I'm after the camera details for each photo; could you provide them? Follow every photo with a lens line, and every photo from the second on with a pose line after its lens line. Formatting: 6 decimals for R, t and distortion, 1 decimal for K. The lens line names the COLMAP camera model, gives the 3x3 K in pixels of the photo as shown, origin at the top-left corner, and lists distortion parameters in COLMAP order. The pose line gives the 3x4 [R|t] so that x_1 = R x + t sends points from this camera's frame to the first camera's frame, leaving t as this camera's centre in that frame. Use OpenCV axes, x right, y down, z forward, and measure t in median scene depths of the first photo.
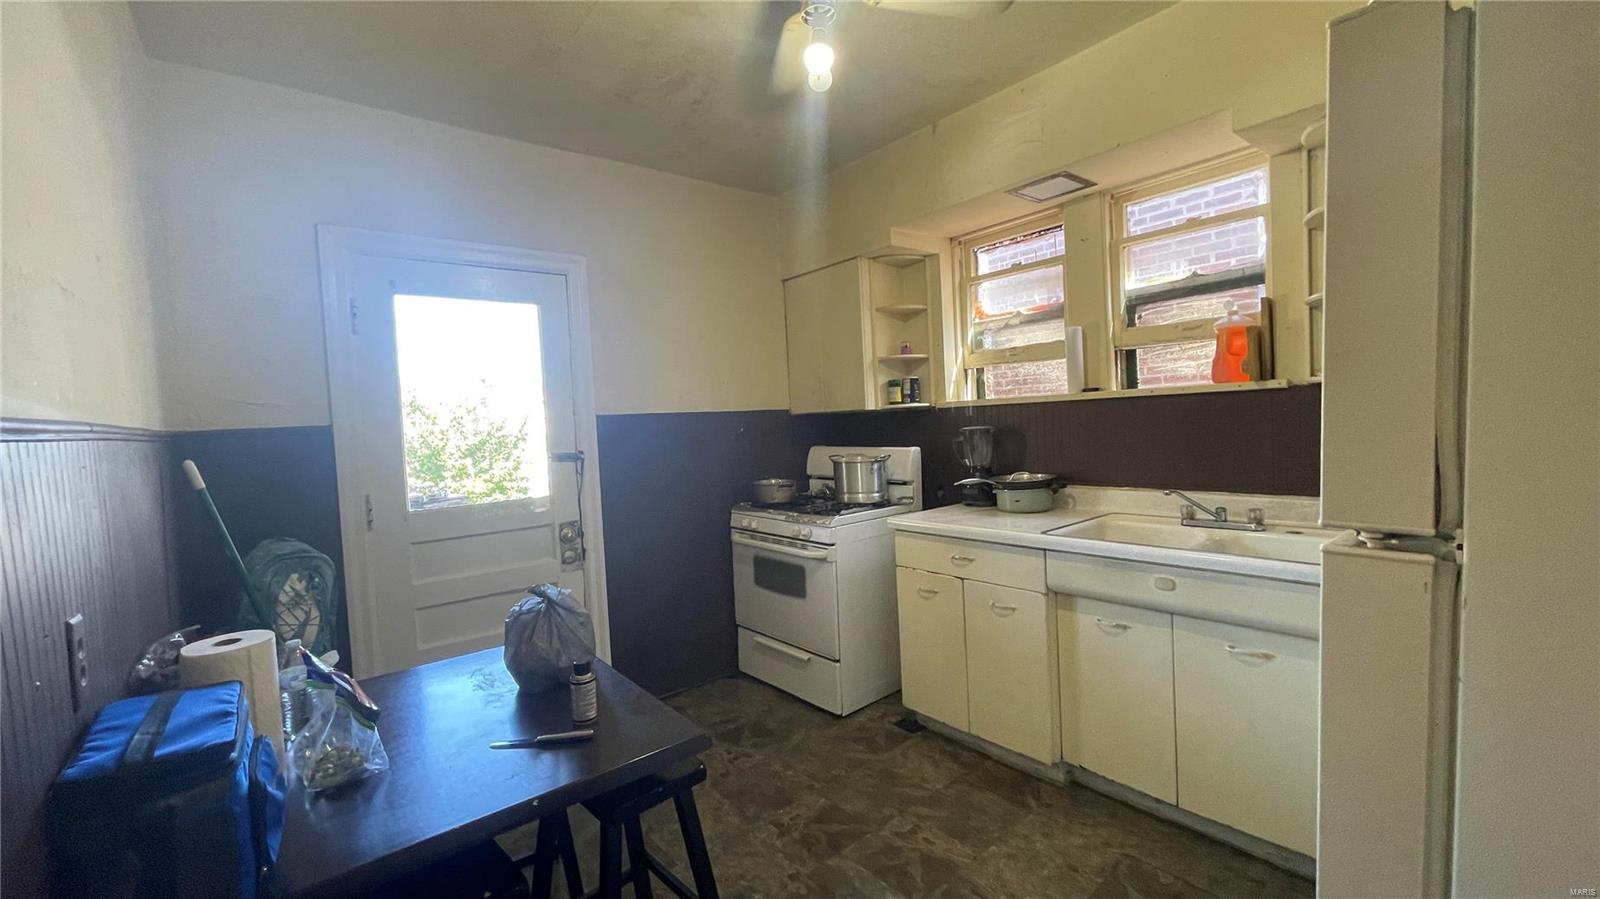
lens RADIAL K [[642.0, 0, 787.6], [0, 642.0, 449.0], [0, 0, 1]] dist [0.000595, 0.000110]
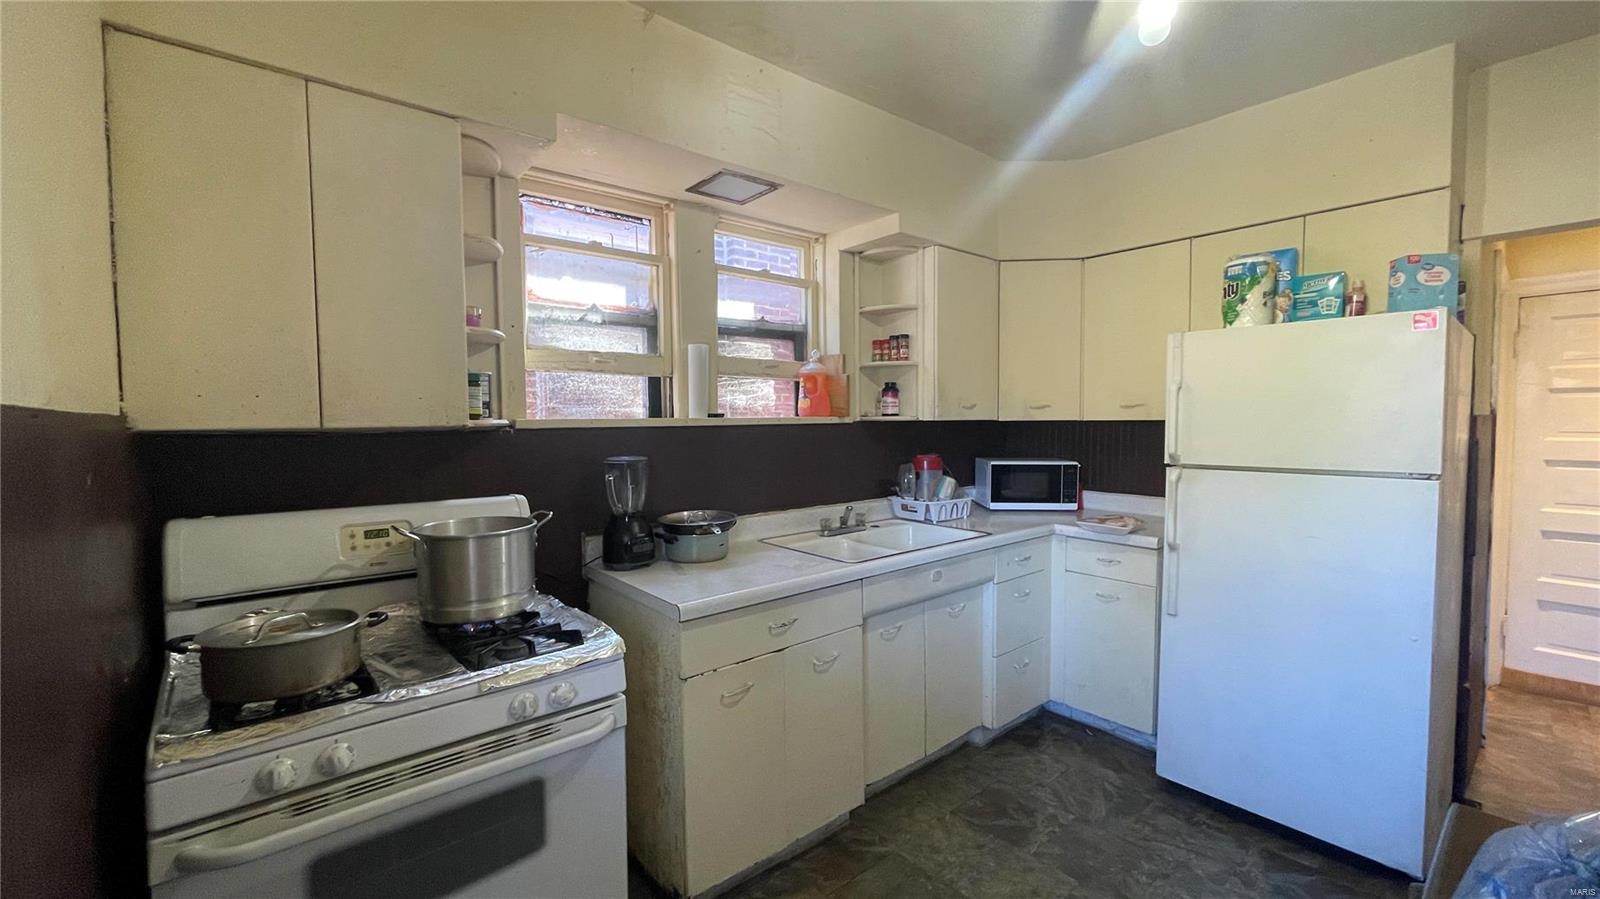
lens RADIAL K [[642.0, 0, 787.6], [0, 642.0, 449.0], [0, 0, 1]] dist [0.000595, 0.000110]
pose [[-0.024216, 0.005459, 0.999692, -0.466983], [0.056252, 0.998408, -0.004090, -0.033847], [-0.998123, 0.056135, -0.024484, 0.930623]]
